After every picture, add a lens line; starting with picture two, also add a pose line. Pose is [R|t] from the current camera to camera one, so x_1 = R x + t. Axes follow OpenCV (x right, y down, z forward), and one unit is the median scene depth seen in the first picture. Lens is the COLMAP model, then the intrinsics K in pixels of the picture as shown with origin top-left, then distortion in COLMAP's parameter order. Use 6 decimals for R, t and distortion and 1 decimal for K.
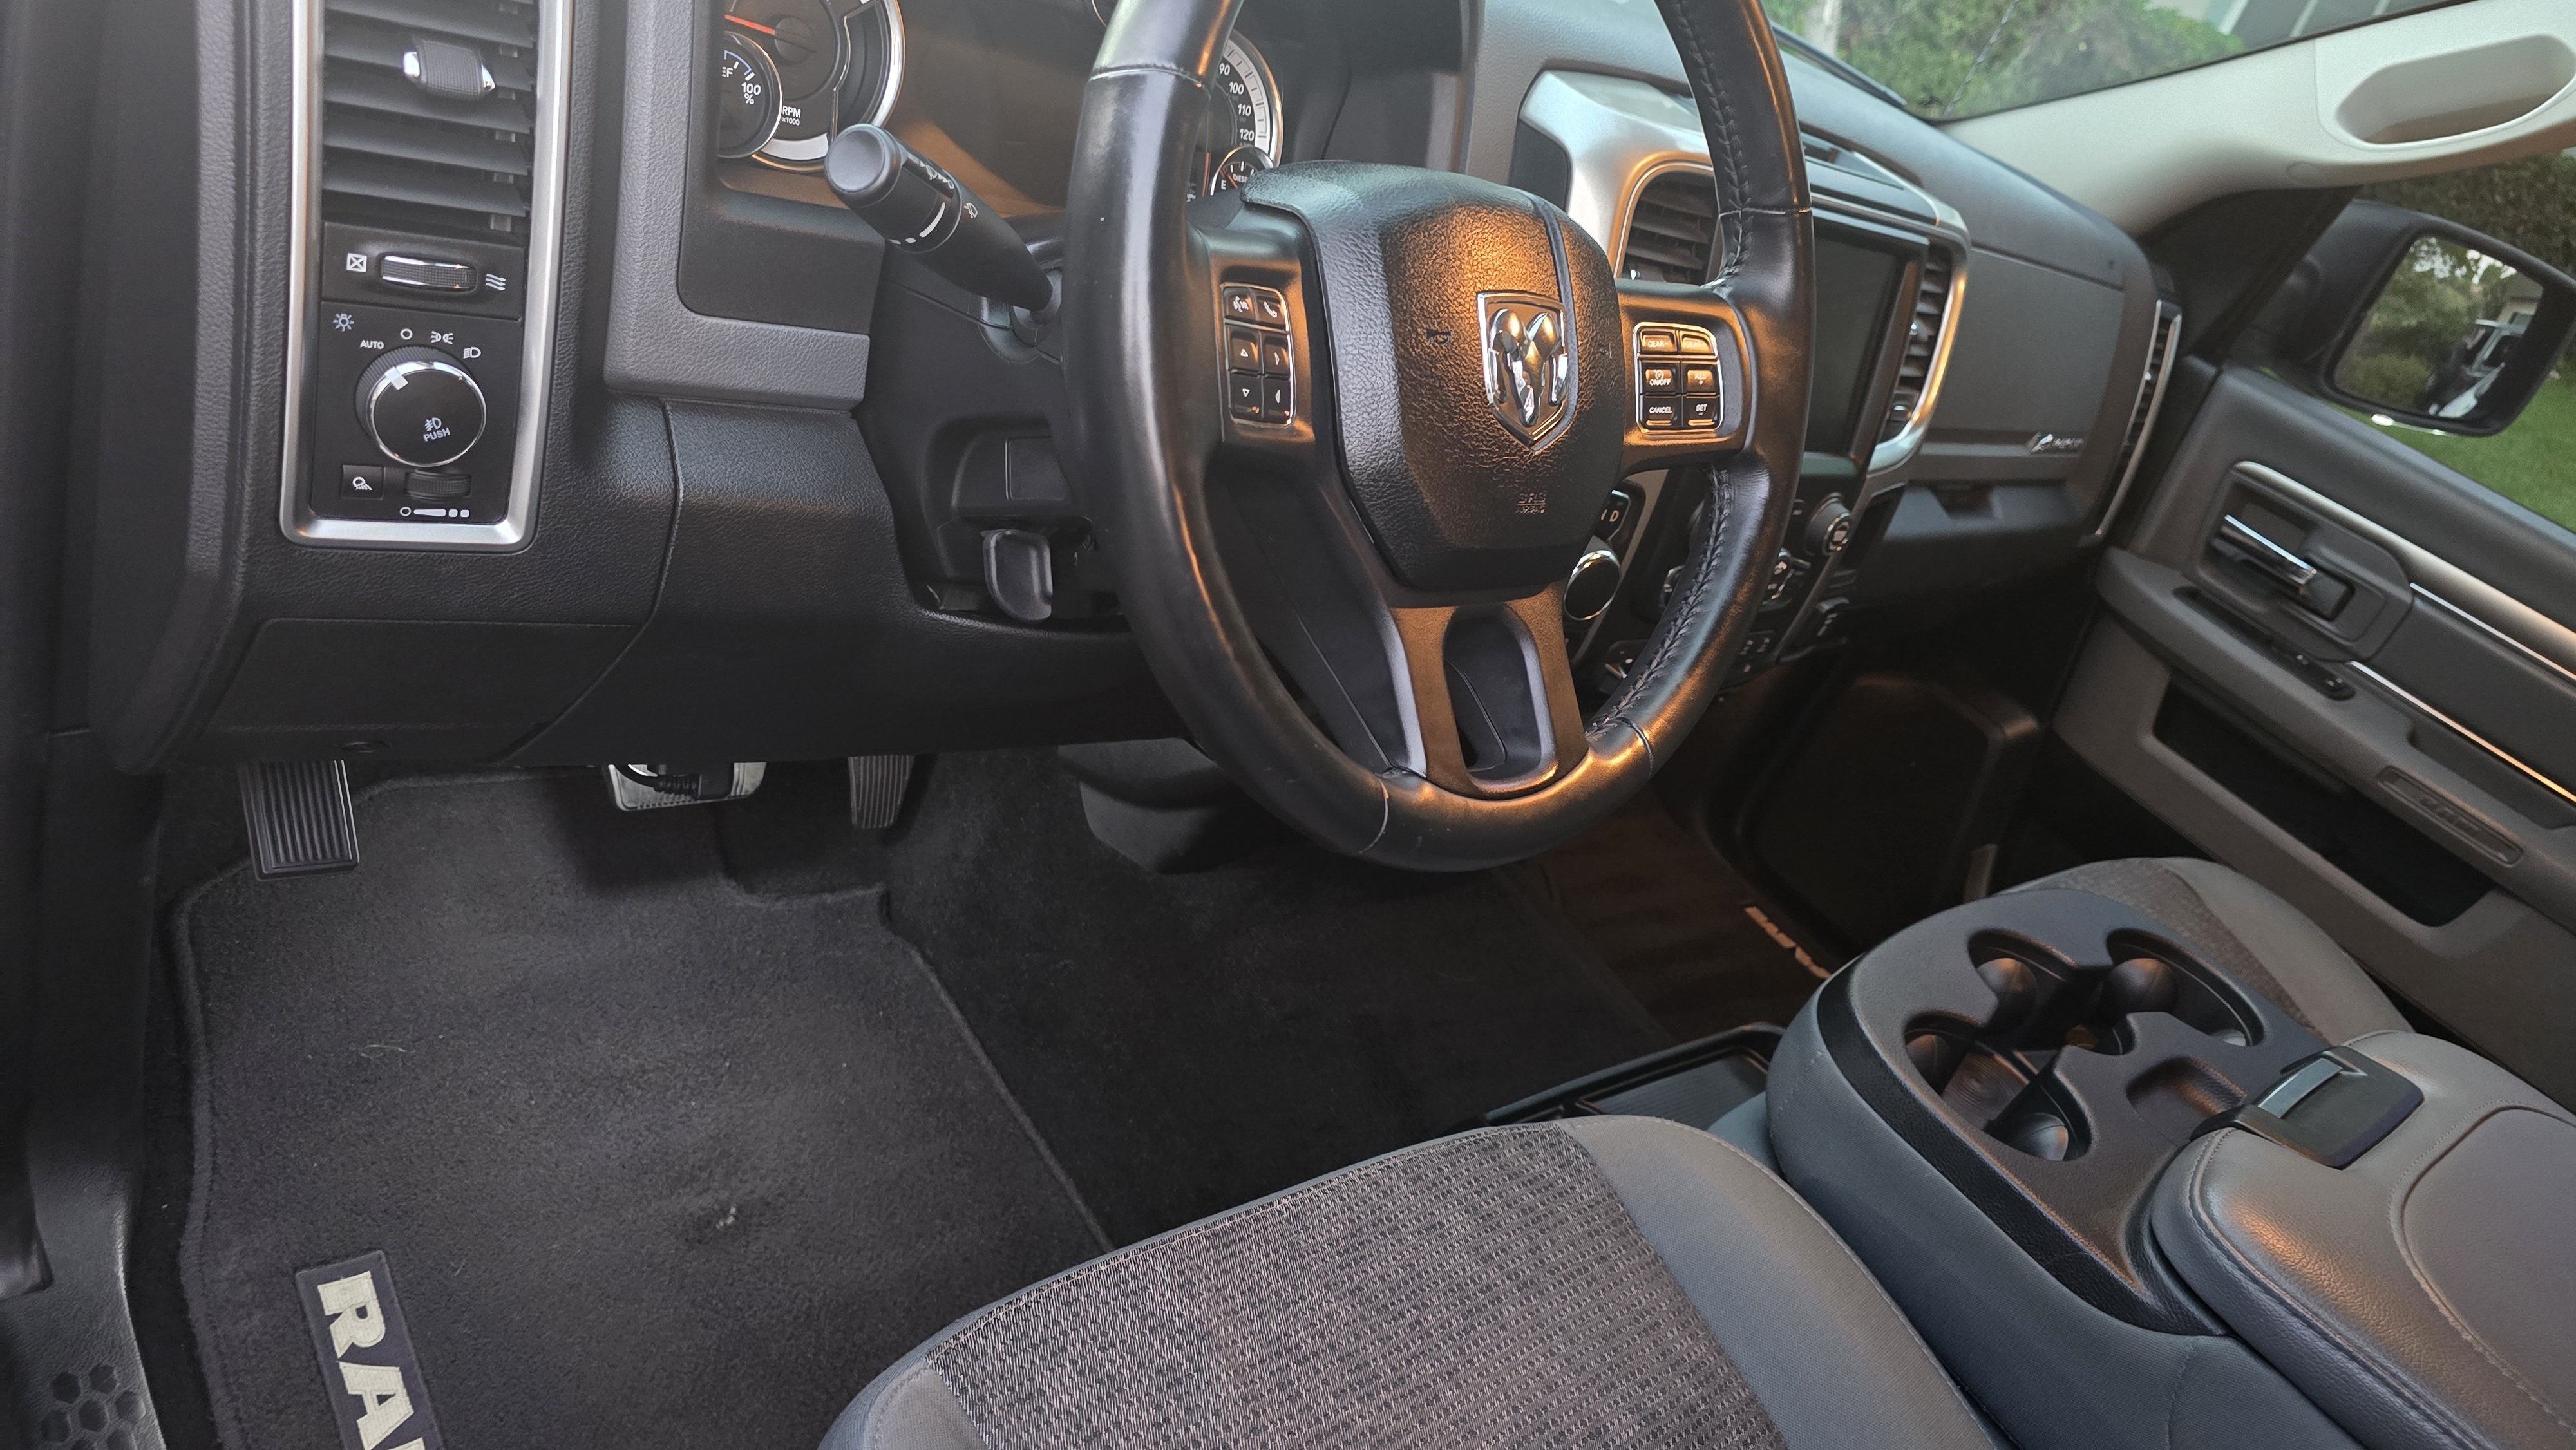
lens RADIAL K [[1726.8, 0, 1288.0], [0, 1726.8, 725.0], [0, 0, 1]] dist [0.047071, -0.057457]
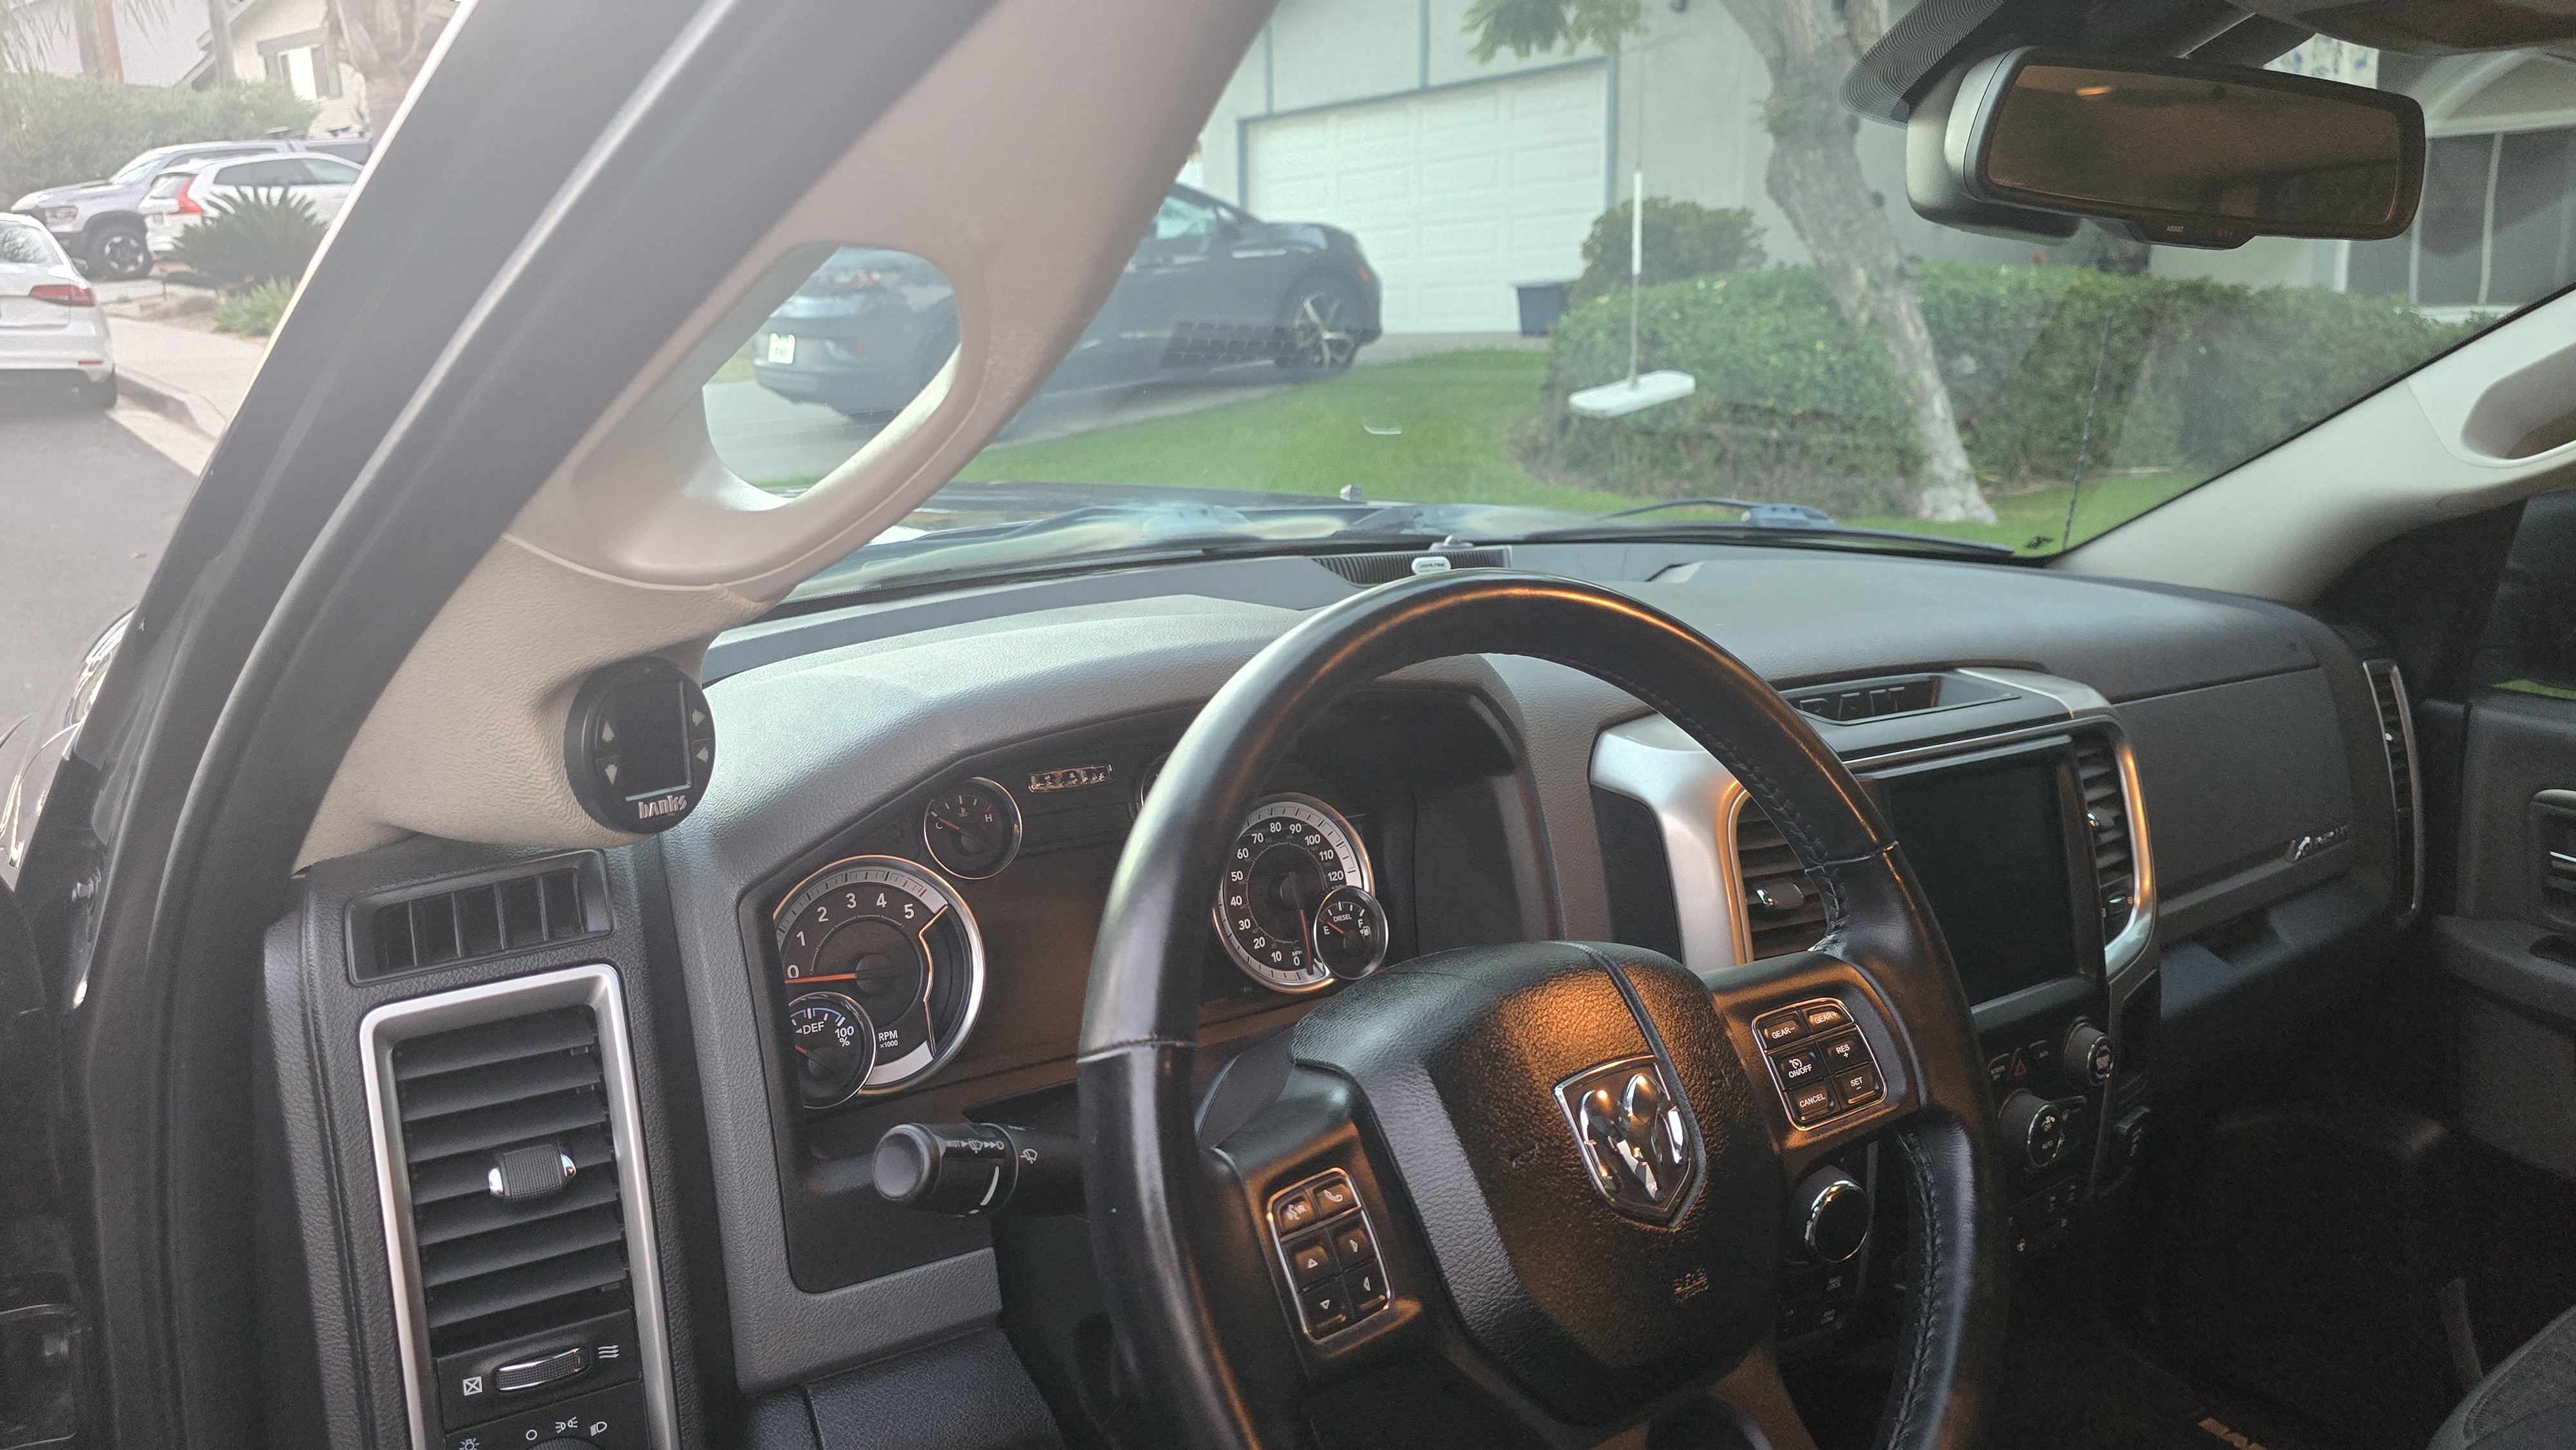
lens RADIAL K [[1726.8, 0, 1288.0], [0, 1726.8, 725.0], [0, 0, 1]] dist [0.047071, -0.057457]
pose [[0.946172, -0.301007, -0.118963, 0.120043], [0.252574, 0.916514, -0.310174, -0.146101], [0.202396, 0.263432, 0.943207, 0.030755]]
